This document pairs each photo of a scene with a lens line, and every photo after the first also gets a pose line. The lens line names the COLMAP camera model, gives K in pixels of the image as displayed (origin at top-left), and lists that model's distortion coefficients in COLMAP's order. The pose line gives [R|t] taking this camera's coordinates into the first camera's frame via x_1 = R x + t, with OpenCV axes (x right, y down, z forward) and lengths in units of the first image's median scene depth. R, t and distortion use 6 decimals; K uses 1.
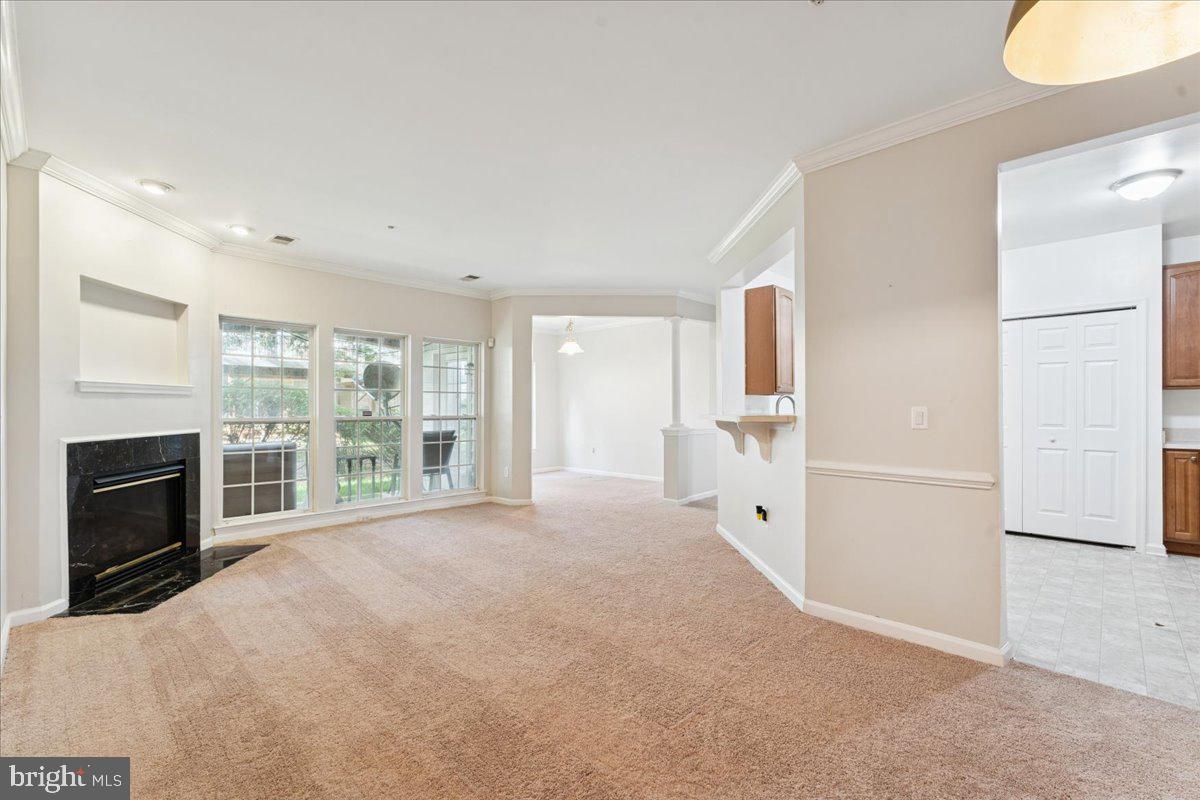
lens RADIAL K [[517.9, 0, 609.1], [0, 517.9, 408.2], [0, 0, 1]] dist [-0.001031, 0.000708]
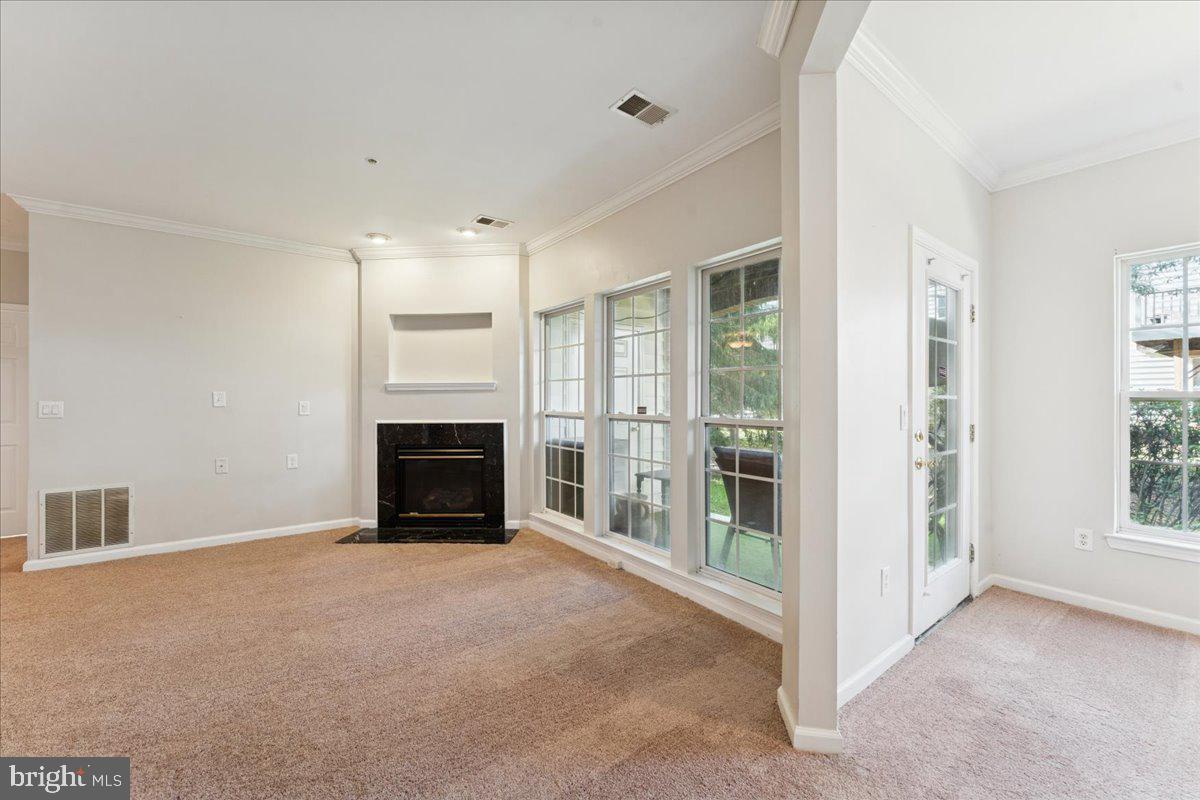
lens RADIAL K [[489.2, 0, 603.8], [0, 489.2, 398.8], [0, 0, 1]] dist [0.017427, -0.001075]
pose [[-0.207498, 0.000403, -0.978235, 0.239812], [0.001475, 0.999999, 0.000099, -0.005846], [0.978234, -0.001422, -0.207499, 1.684627]]
